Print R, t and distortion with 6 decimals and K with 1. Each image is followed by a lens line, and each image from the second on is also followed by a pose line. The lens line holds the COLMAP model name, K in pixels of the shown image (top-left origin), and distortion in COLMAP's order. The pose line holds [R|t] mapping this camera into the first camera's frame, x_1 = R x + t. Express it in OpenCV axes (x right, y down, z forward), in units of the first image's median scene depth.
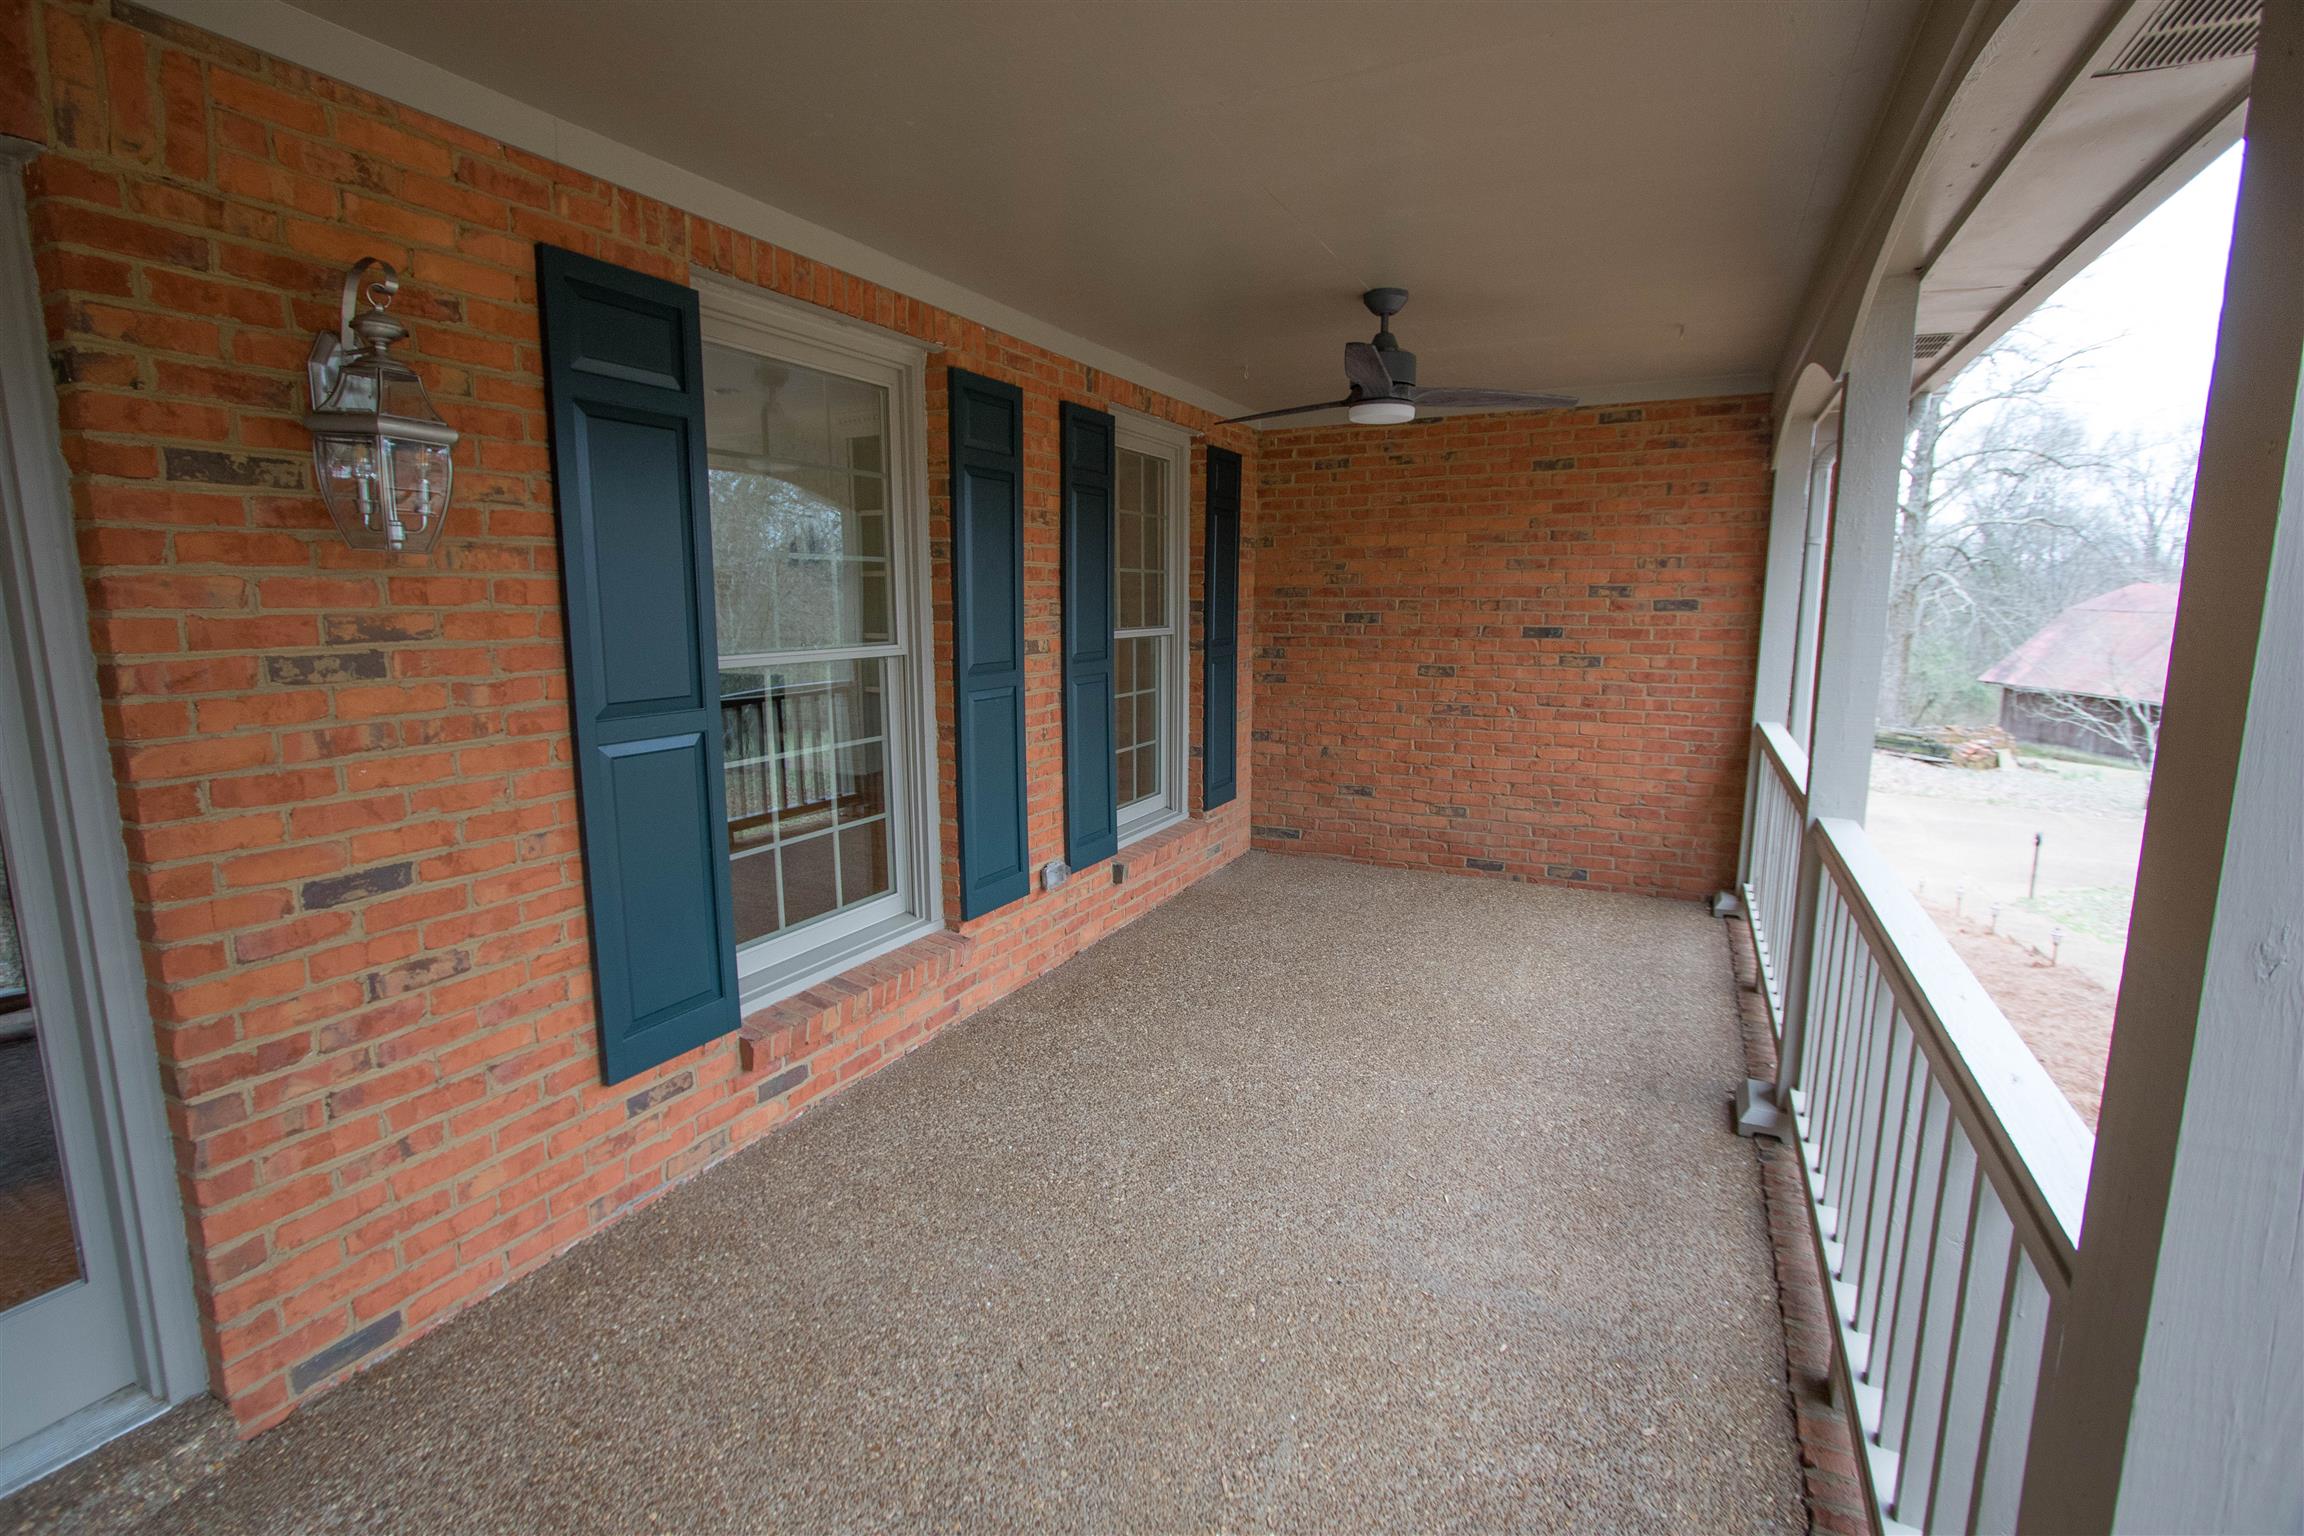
lens RADIAL K [[1056.5, 0, 1160.1], [0, 1056.5, 772.3], [0, 0, 1]] dist [-0.017971, 0.000285]
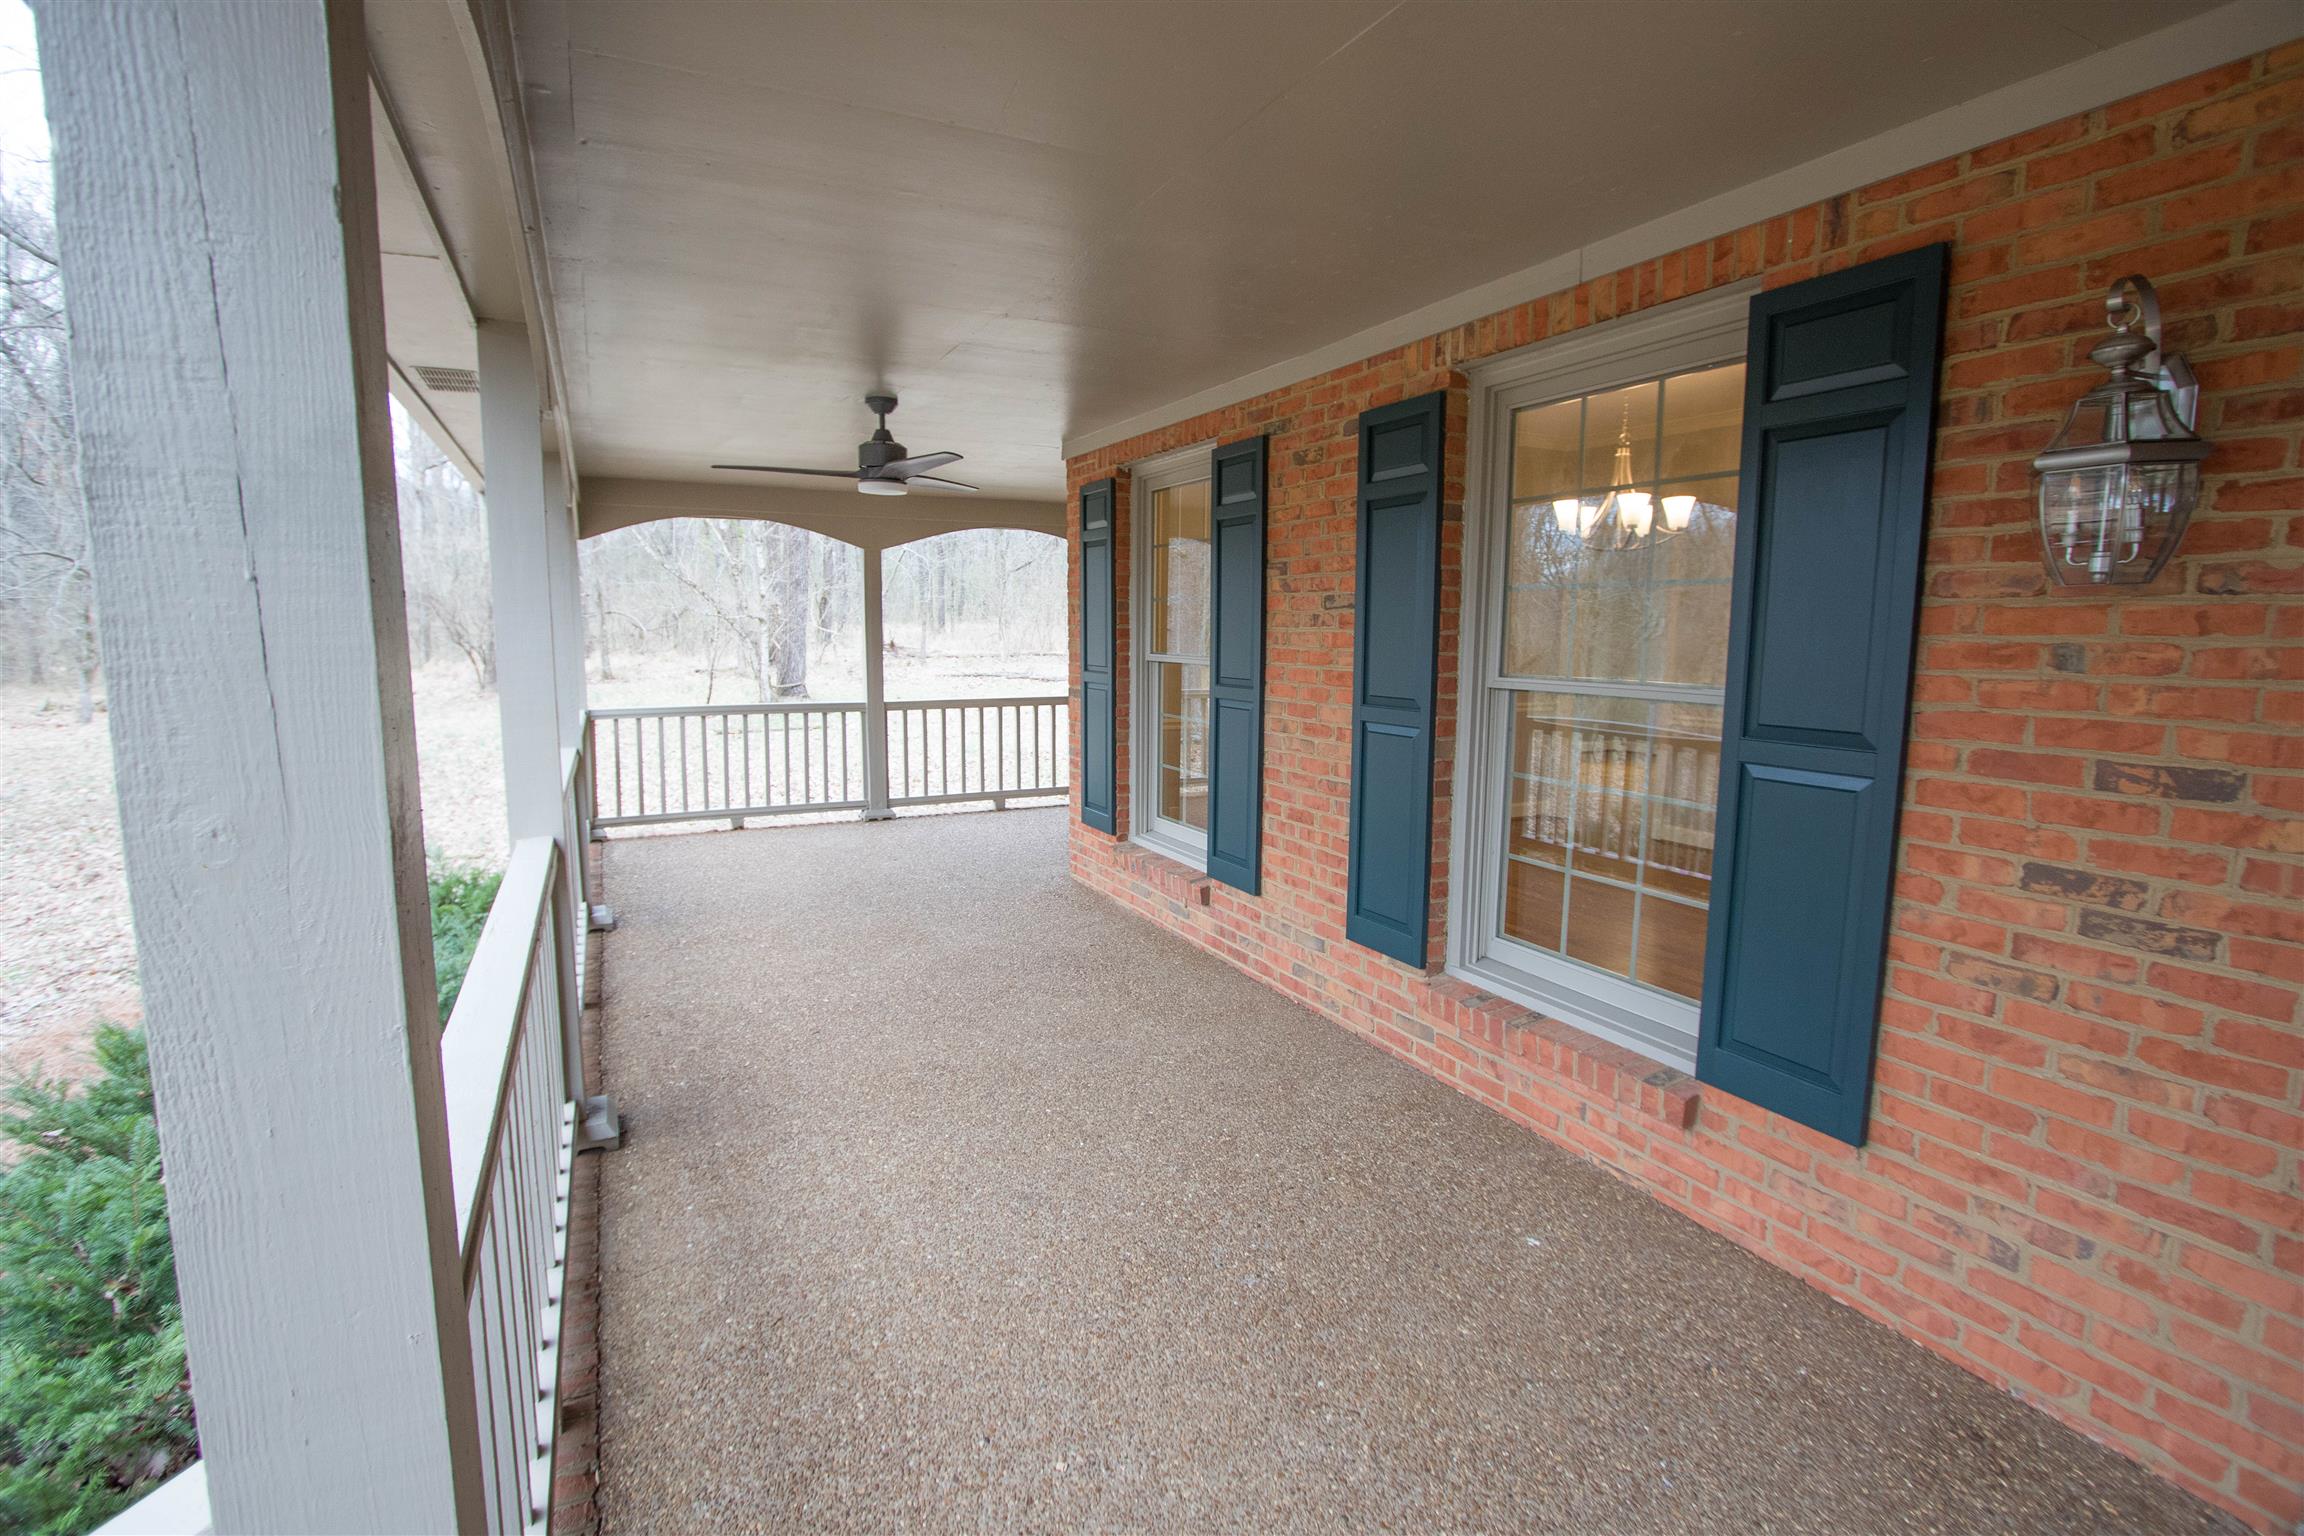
lens RADIAL K [[1056.5, 0, 1160.1], [0, 1056.5, 772.3], [0, 0, 1]] dist [-0.017971, 0.000285]
pose [[-0.627261, 0.100399, -0.772311, 0.646815], [-0.124980, 0.965827, 0.227063, -0.201759], [0.768715, 0.238951, -0.593278, 1.286652]]
